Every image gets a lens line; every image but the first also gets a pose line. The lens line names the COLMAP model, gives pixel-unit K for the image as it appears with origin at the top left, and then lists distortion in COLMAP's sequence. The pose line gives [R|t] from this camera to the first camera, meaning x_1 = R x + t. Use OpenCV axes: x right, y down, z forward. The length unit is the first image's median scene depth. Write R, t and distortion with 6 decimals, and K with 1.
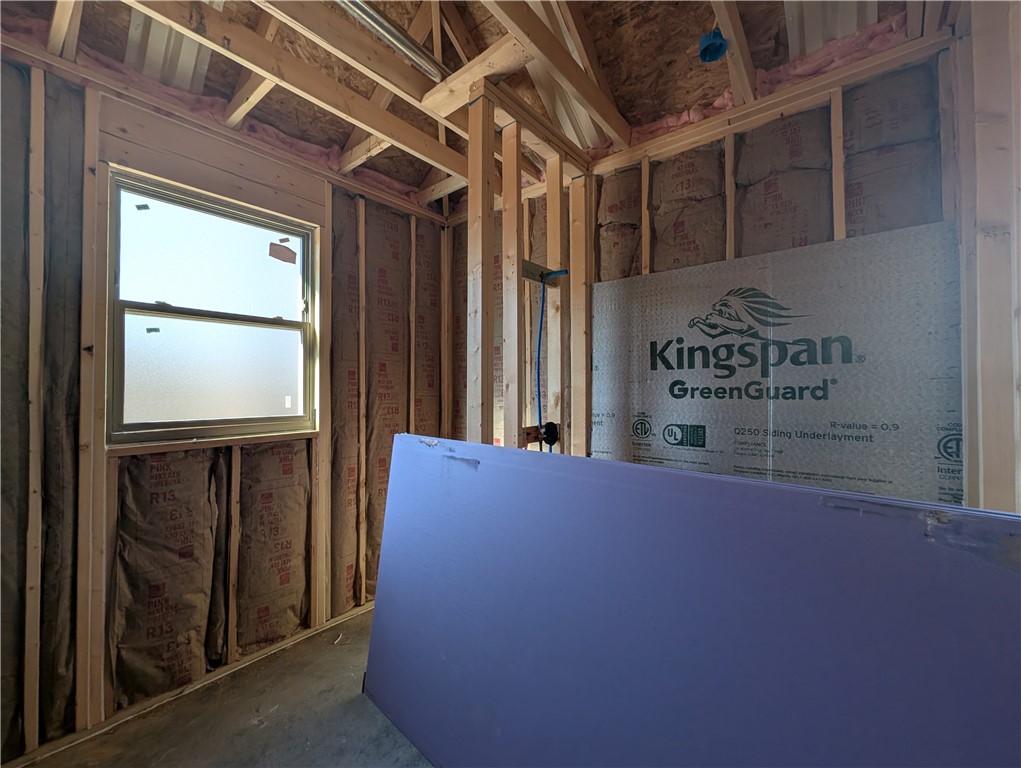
lens RADIAL K [[419.5, 0, 510.0], [0, 419.5, 383.9], [0, 0, 1]] dist [-0.000170, -0.001455]
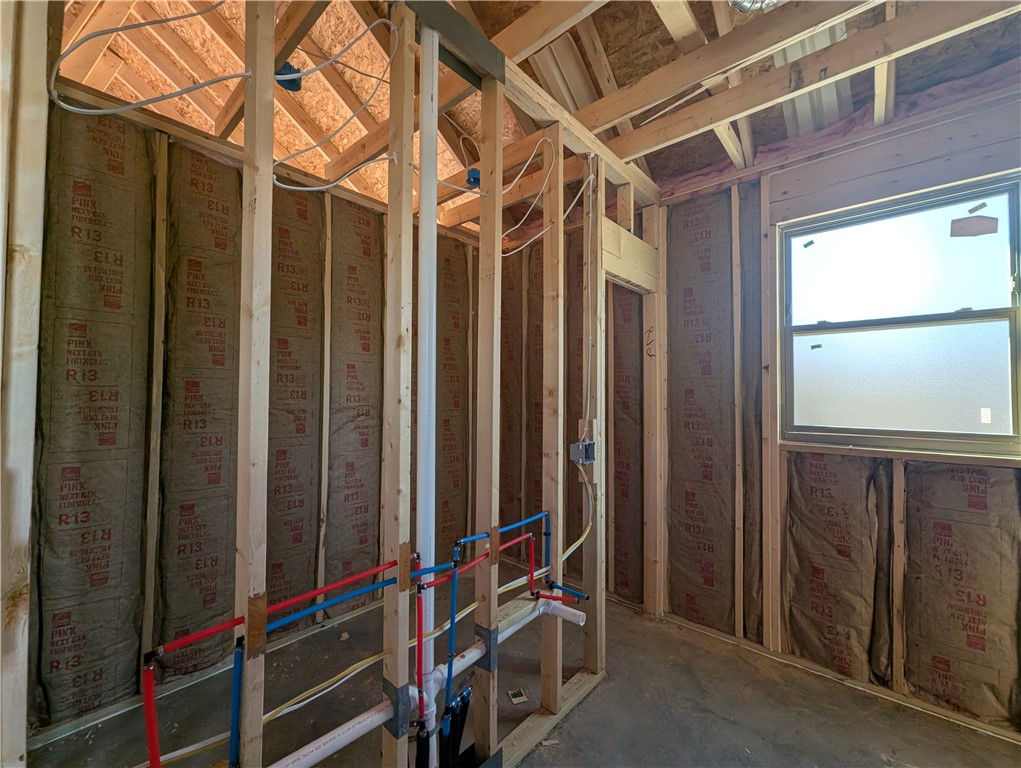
lens RADIAL K [[419.5, 0, 509.0], [0, 419.5, 386.0], [0, 0, 1]] dist [-0.000170, -0.001455]
pose [[-0.043599, -0.014747, -0.998940, 0.332914], [0.007582, 0.999857, -0.015092, -0.008134], [0.999020, -0.008232, -0.043481, 0.195933]]
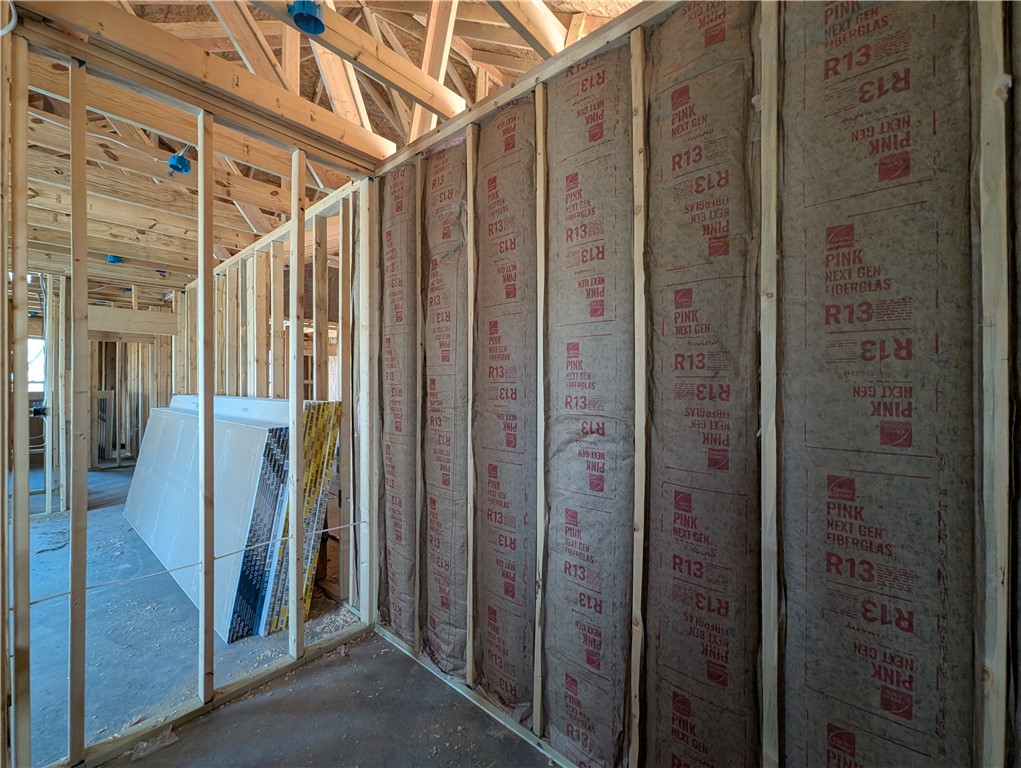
lens RADIAL K [[419.5, 0, 510.8], [0, 419.5, 381.3], [0, 0, 1]] dist [-0.000170, -0.001455]
pose [[-0.999428, 0.004000, 0.033582, -0.928444], [0.003544, 0.999901, -0.013609, -0.020401], [-0.033633, -0.013483, -0.999343, 0.427107]]
